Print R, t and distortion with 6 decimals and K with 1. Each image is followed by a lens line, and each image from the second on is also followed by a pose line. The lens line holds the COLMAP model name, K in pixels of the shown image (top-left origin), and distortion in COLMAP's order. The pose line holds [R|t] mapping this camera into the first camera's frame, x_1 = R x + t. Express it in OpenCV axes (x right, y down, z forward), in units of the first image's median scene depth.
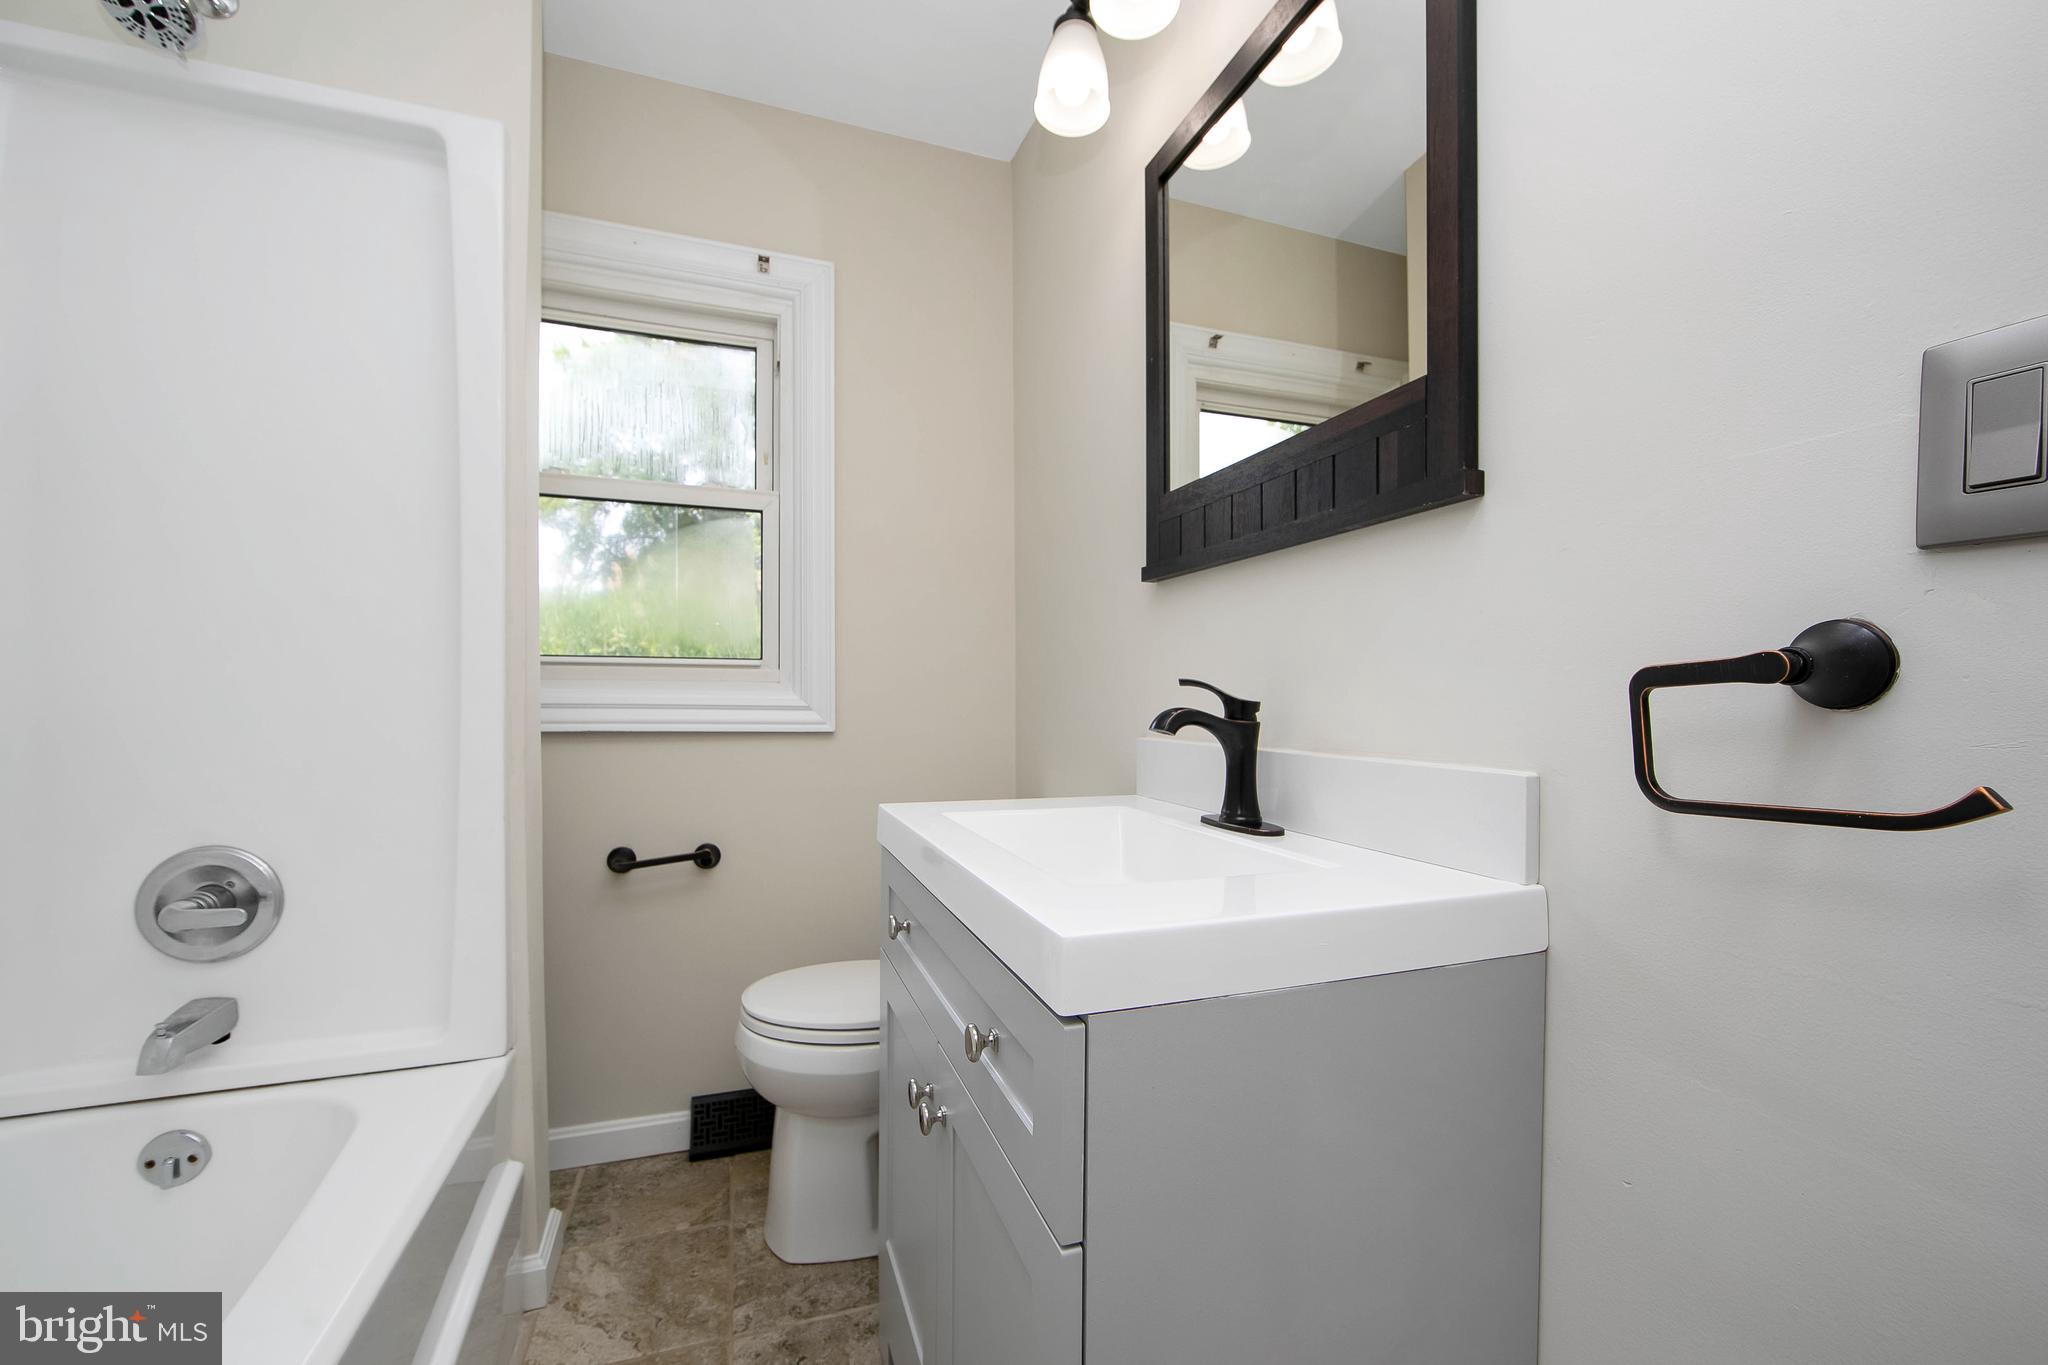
lens RADIAL K [[814.9, 0, 1033.9], [0, 814.9, 675.2], [0, 0, 1]] dist [-0.003035, -0.000069]
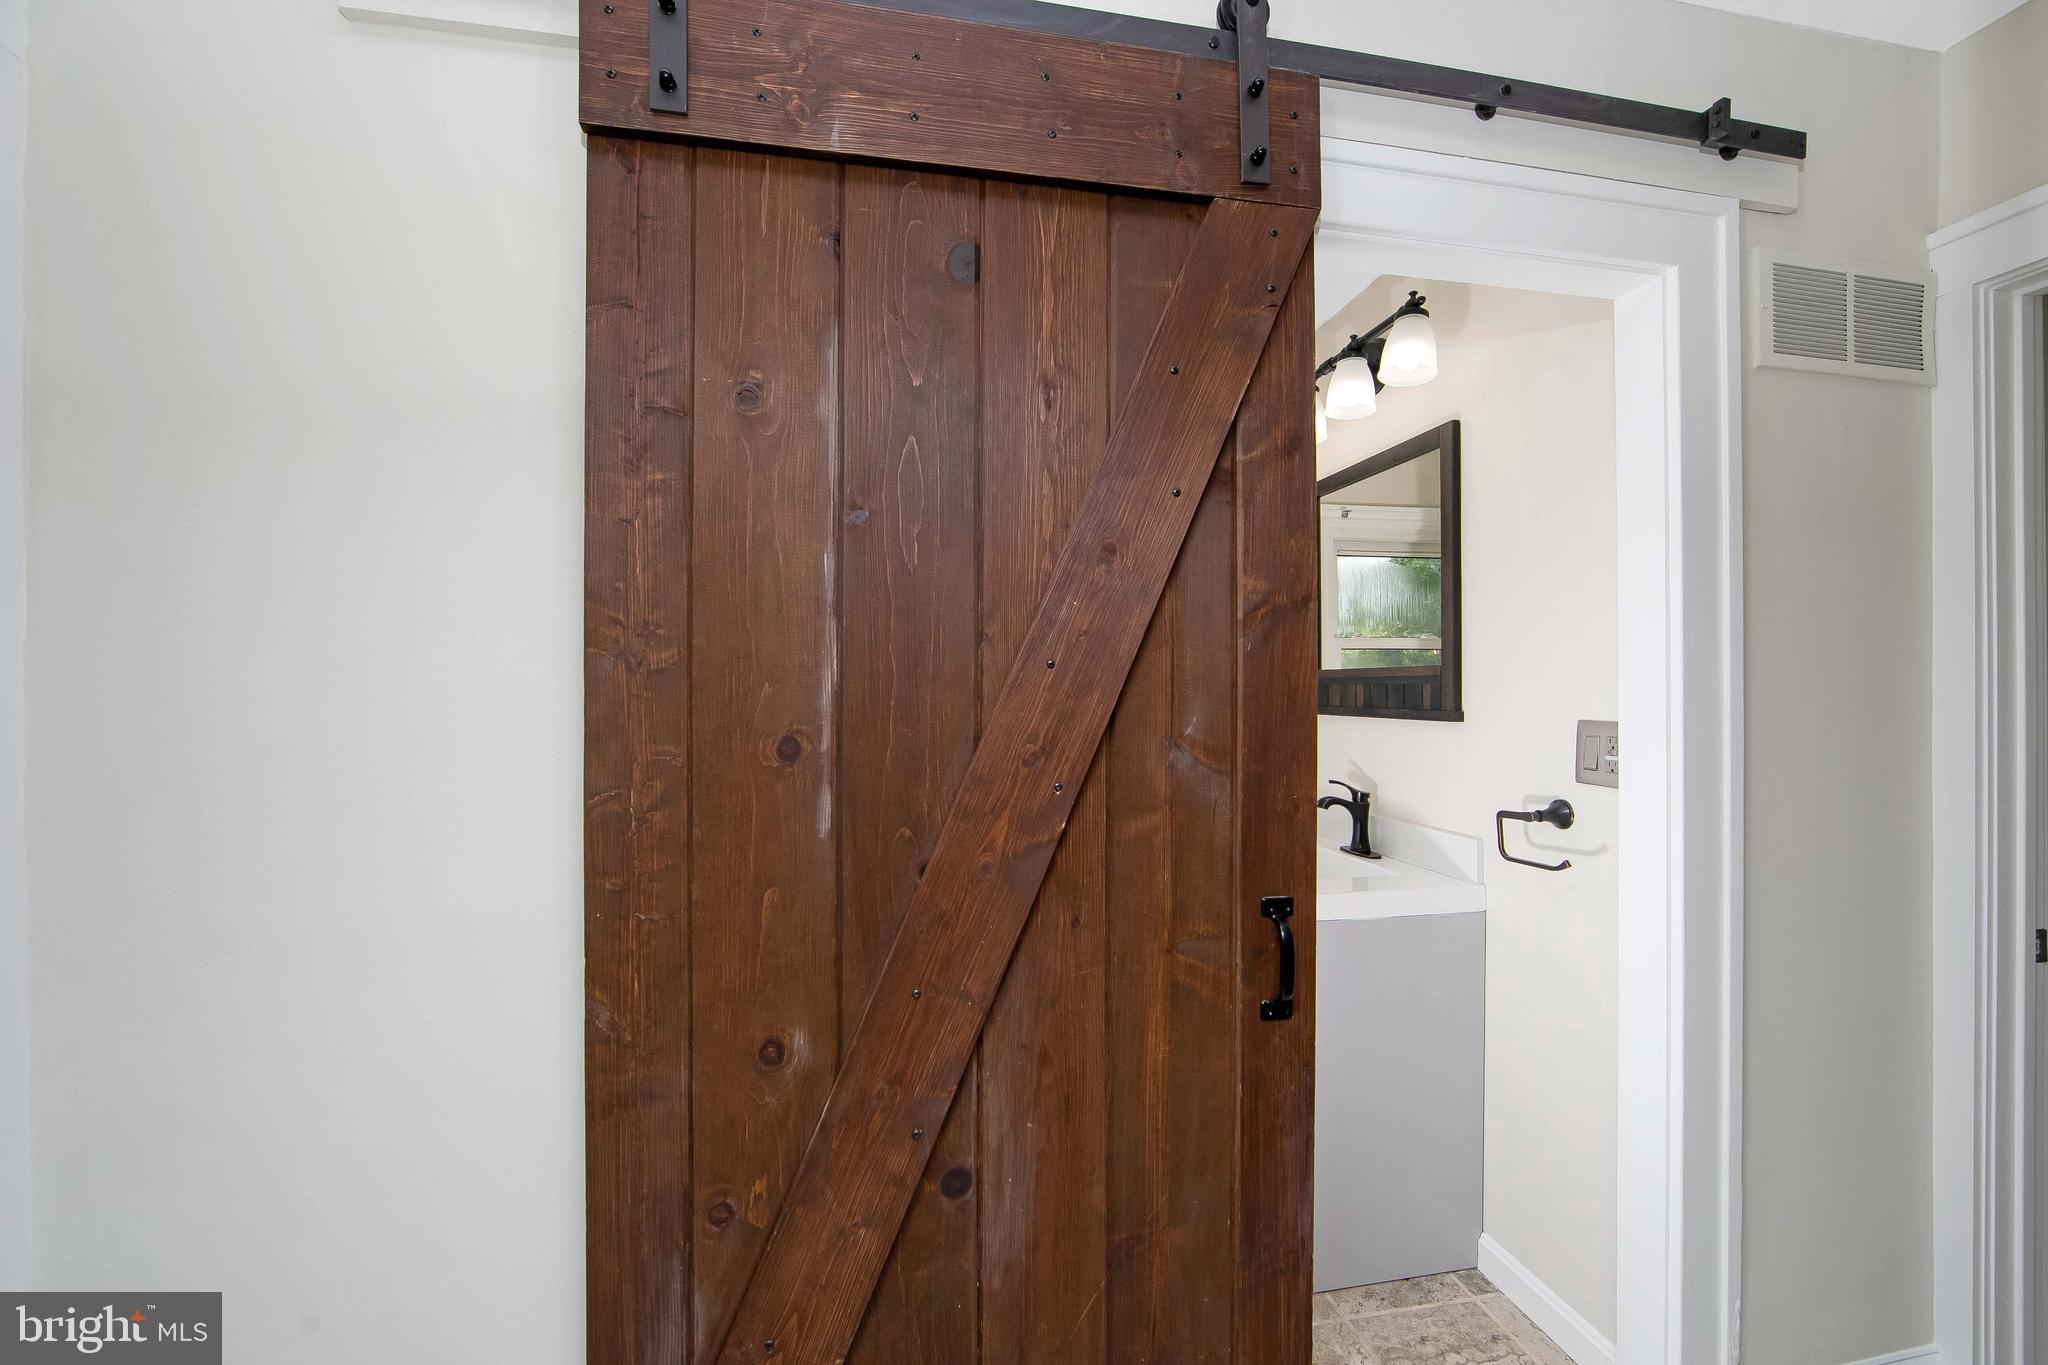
lens RADIAL K [[836.9, 0, 1032.2], [0, 836.9, 667.5], [0, 0, 1]] dist [-0.002413, 0.000174]
pose [[0.990231, -0.005069, -0.139345, -0.280650], [0.005950, 0.999965, 0.005905, -0.312784], [0.139310, -0.006676, 0.990226, -1.251991]]
